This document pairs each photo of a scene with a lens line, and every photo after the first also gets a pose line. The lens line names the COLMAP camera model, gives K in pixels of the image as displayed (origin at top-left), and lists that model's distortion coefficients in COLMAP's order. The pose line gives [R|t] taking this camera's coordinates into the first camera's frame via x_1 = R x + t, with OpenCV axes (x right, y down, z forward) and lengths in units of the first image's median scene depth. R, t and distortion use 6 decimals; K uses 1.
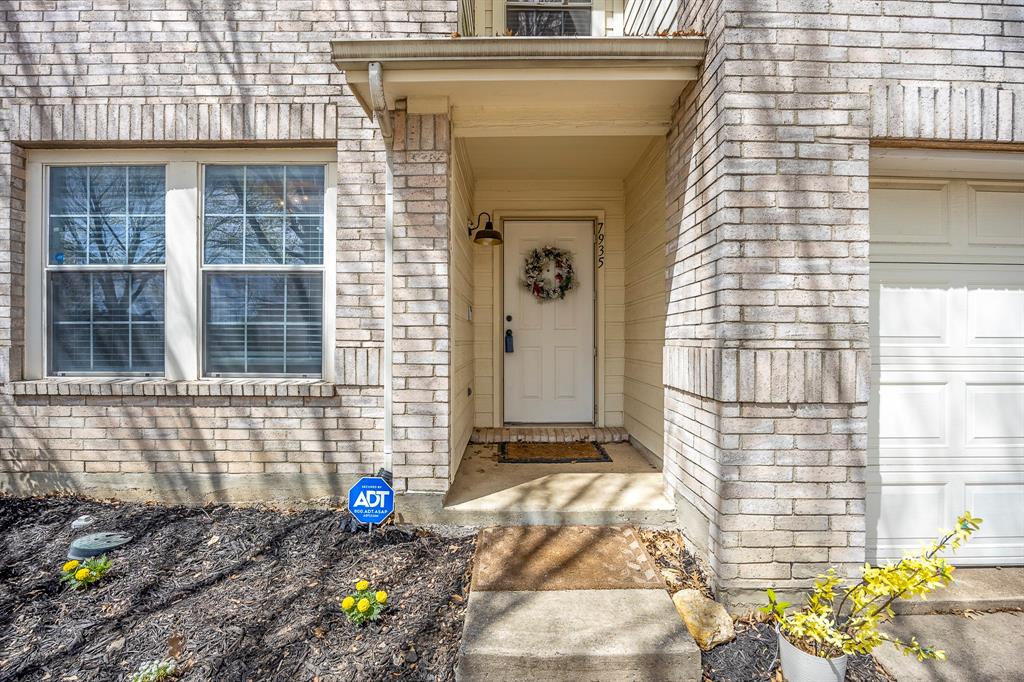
lens RADIAL K [[437.6, 0, 516.0], [0, 437.6, 343.9], [0, 0, 1]] dist [-0.016760, 0.000372]
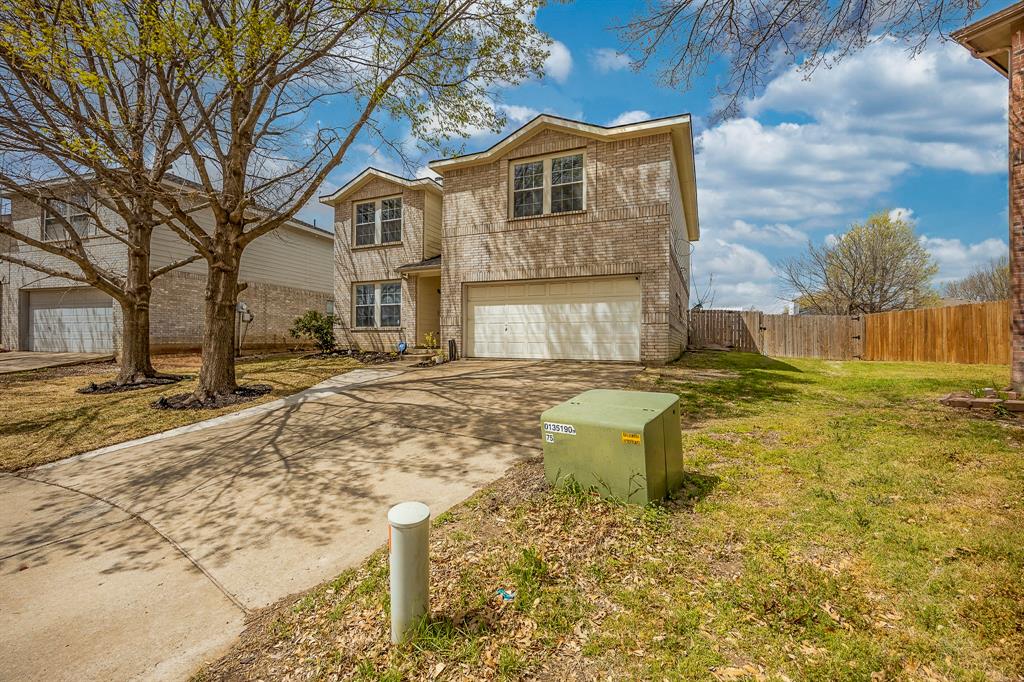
lens RADIAL K [[437.6, 0, 516.0], [0, 437.6, 343.9], [0, 0, 1]] dist [-0.016760, 0.000372]
pose [[0.916562, 0.001698, -0.399888, 2.761121], [-0.007956, 0.999870, -0.013992, 0.334168], [0.399813, 0.016006, 0.916457, -3.038294]]
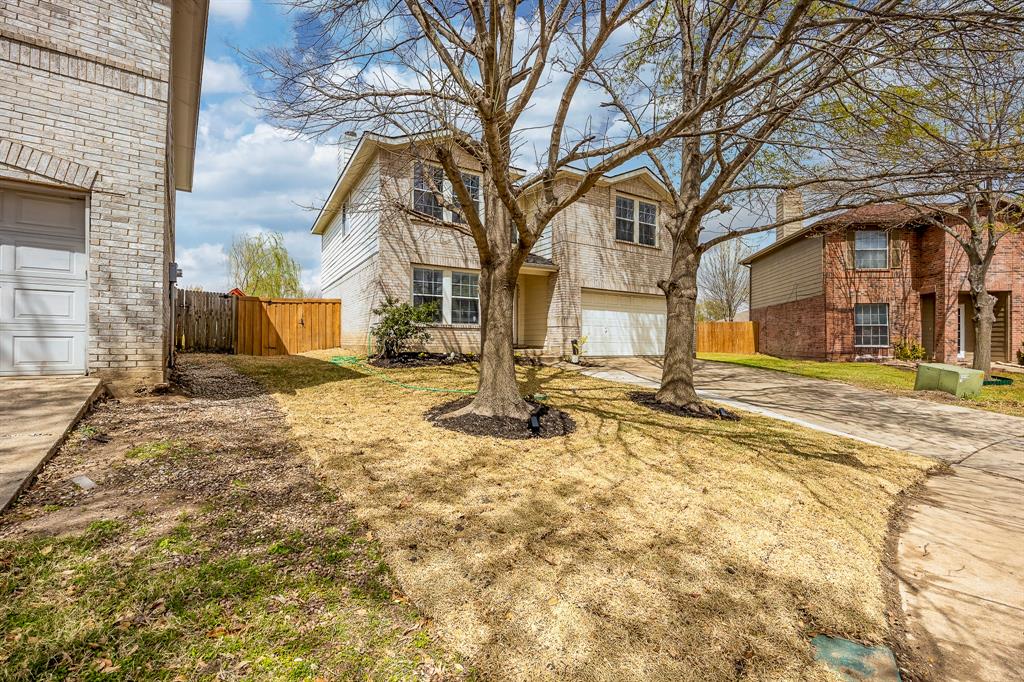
lens RADIAL K [[437.6, 0, 516.0], [0, 437.6, 343.9], [0, 0, 1]] dist [-0.016760, 0.000372]
pose [[0.854343, -0.000245, 0.519710, -2.433160], [0.003310, 0.999982, -0.004969, 0.296999], [-0.519699, 0.005966, 0.854328, -2.920447]]
